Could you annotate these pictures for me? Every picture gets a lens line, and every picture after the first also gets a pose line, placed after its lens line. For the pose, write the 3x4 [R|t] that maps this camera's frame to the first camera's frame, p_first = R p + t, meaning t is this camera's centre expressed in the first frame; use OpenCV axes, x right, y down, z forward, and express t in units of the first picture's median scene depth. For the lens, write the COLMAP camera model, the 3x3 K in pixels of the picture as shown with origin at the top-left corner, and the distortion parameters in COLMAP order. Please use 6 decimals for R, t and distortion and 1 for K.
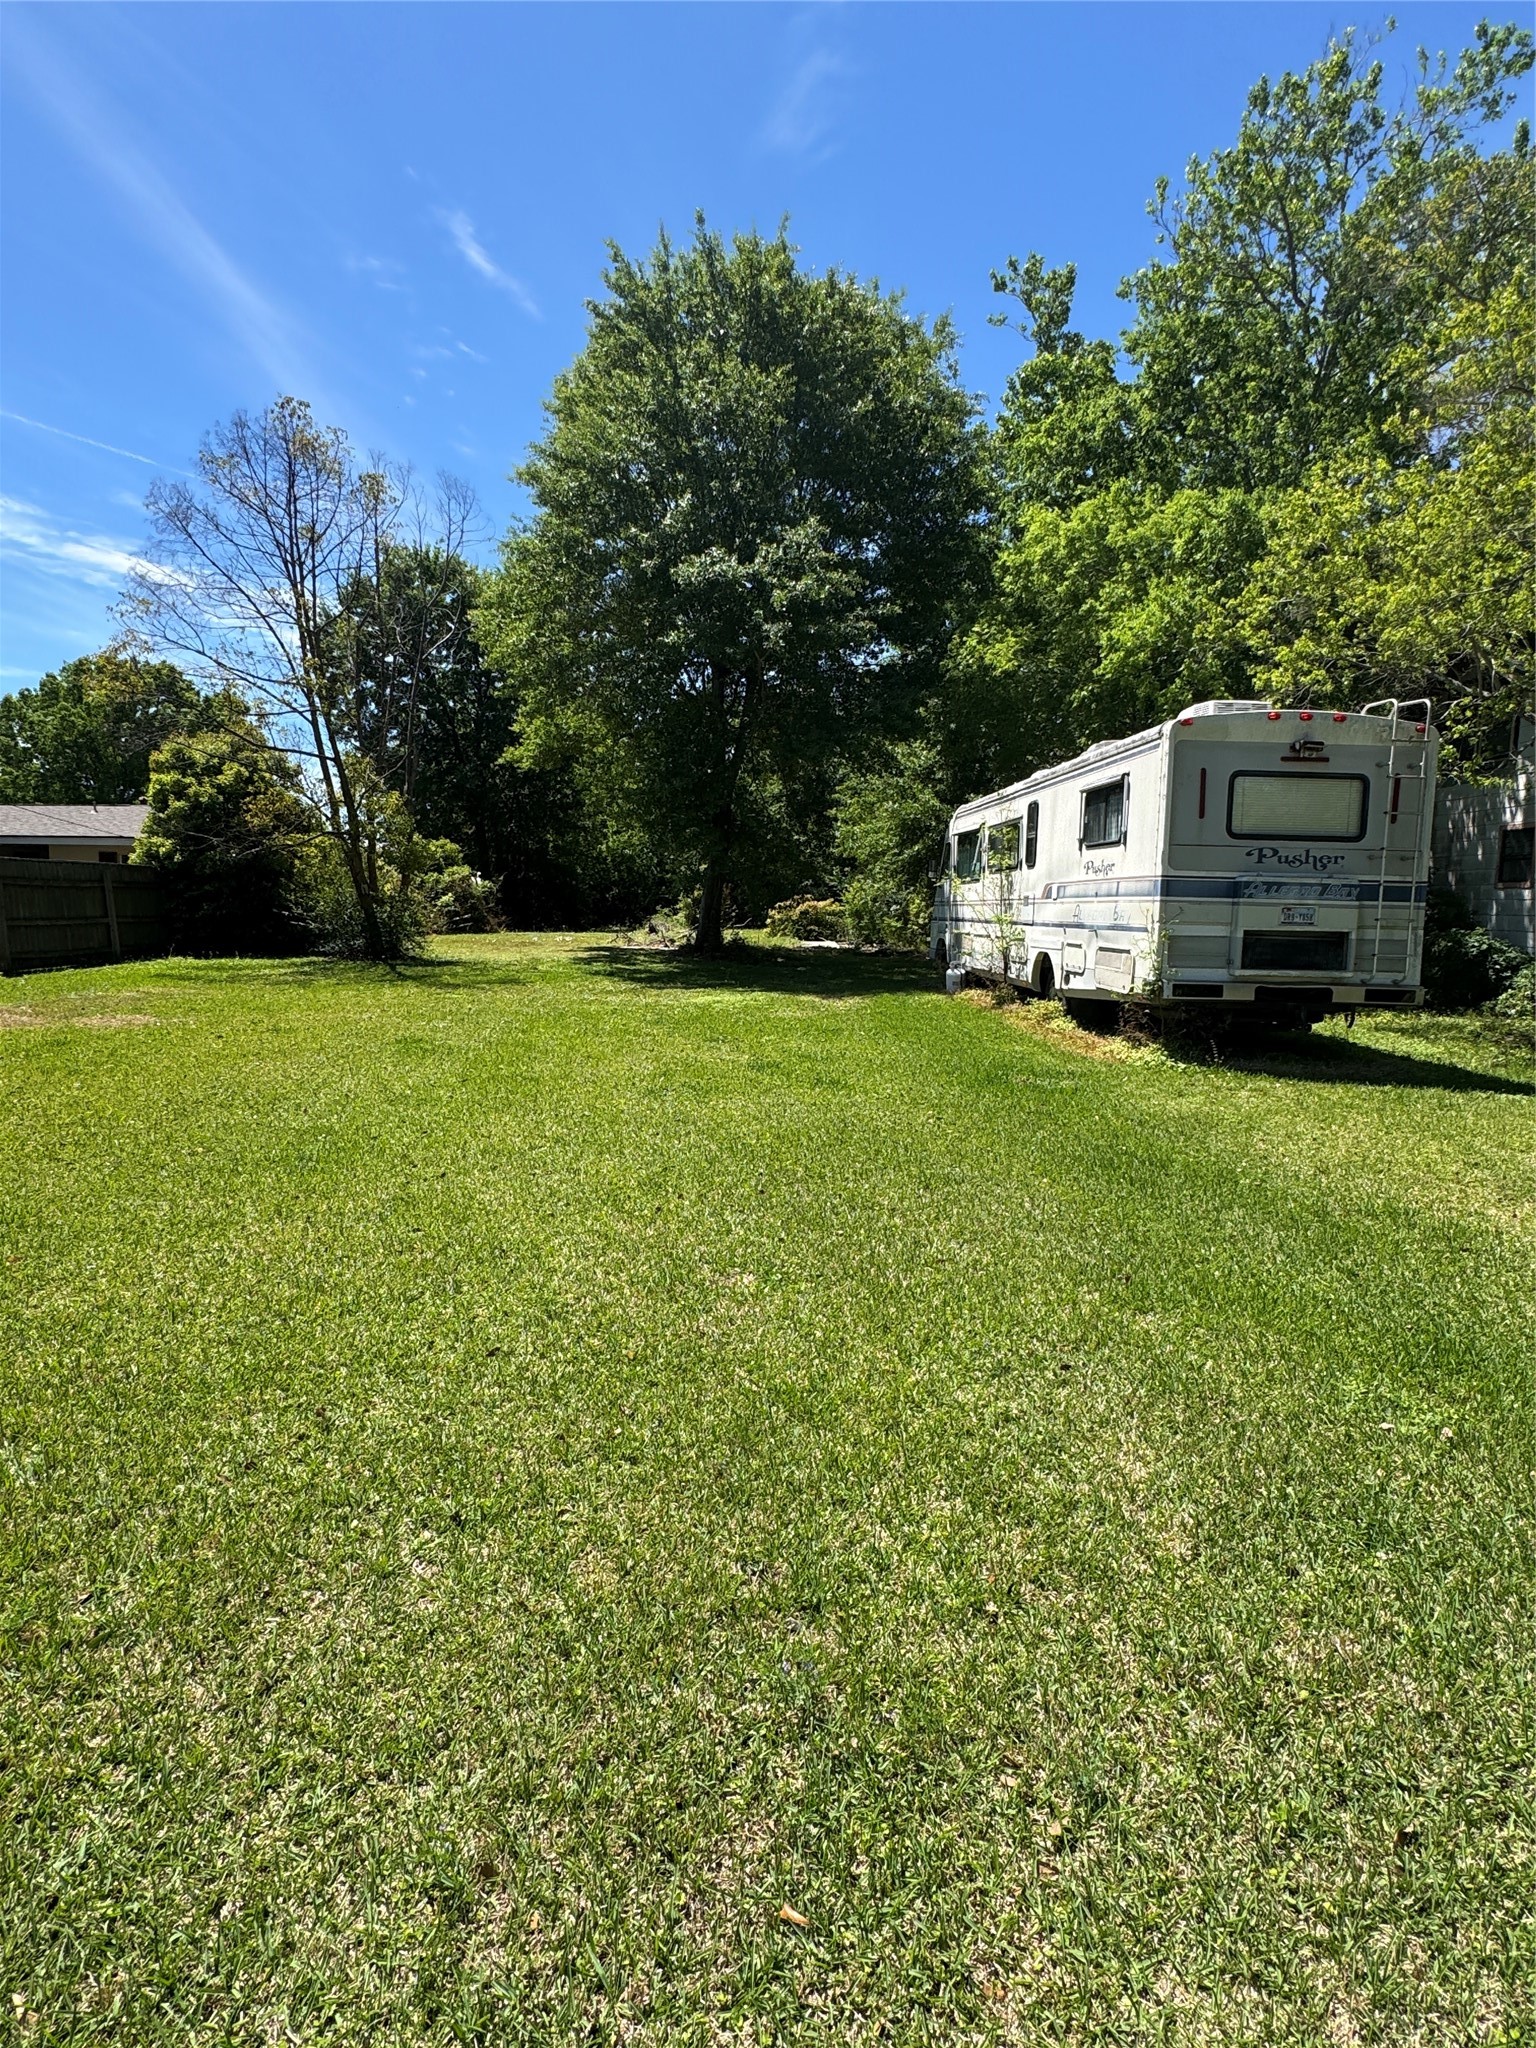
lens RADIAL K [[1079.9, 0, 762.7], [0, 1079.9, 1026.8], [0, 0, 1]] dist [-0.008398, -0.001284]
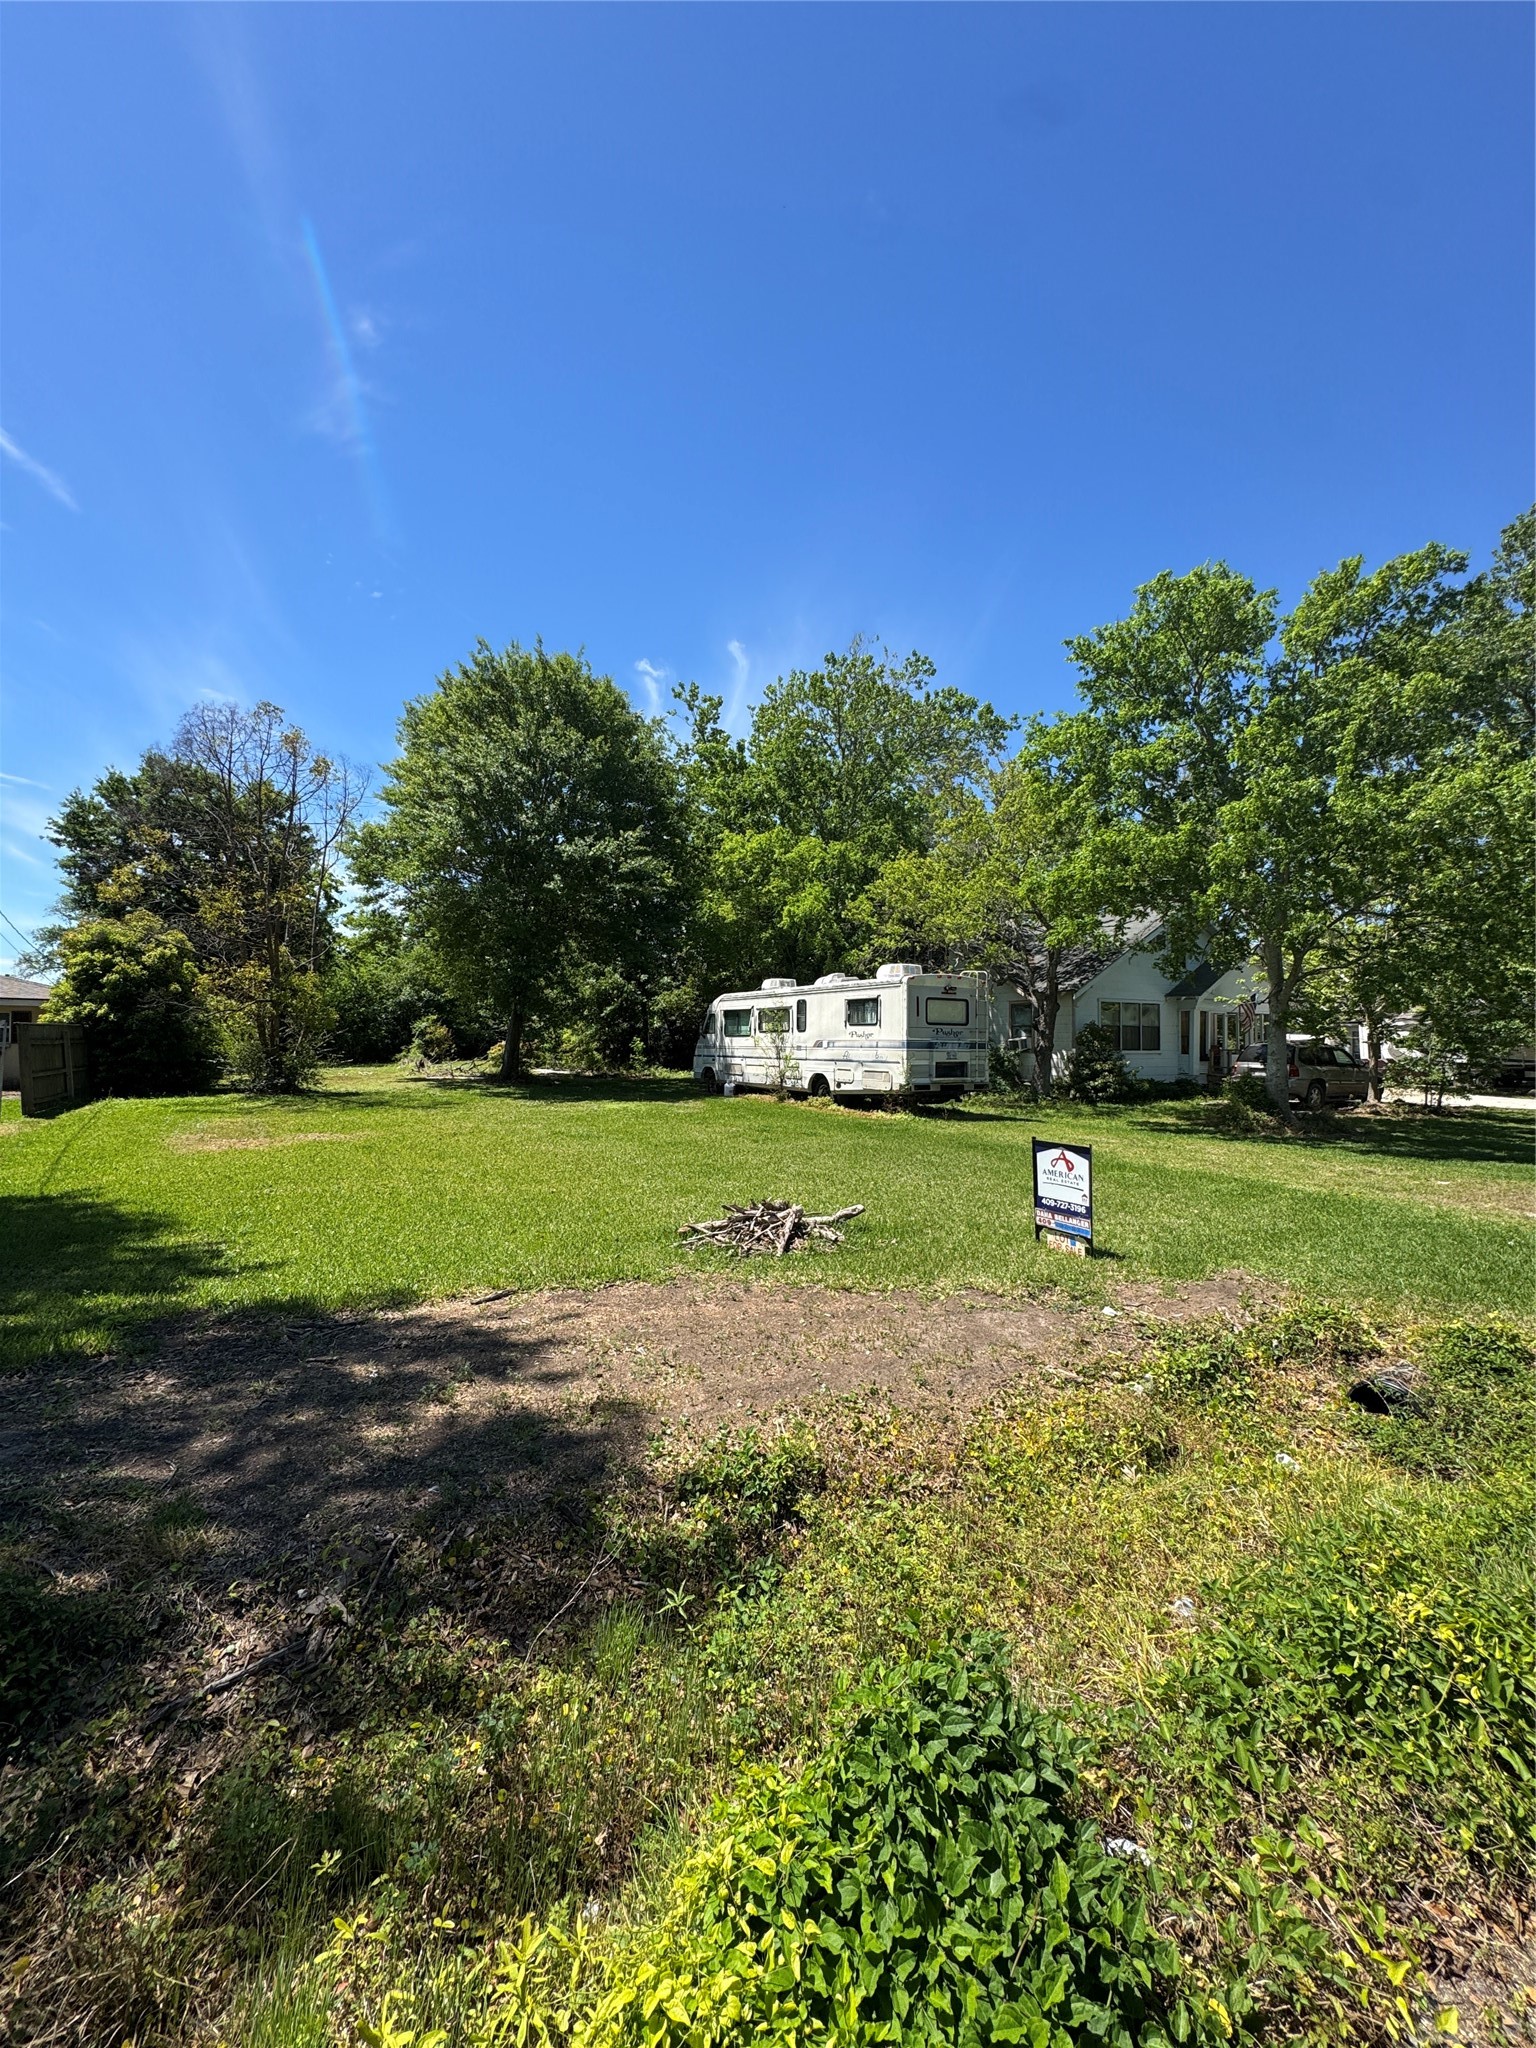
lens RADIAL K [[814.1, 0, 778.8], [0, 814.1, 1030.2], [0, 0, 1]] dist [-0.008787, 0.002280]
pose [[0.868584, -0.005404, 0.495512, -0.345144], [0.064366, 0.992700, -0.102002, 0.001775], [-0.491343, 0.120492, 0.862591, -0.189336]]
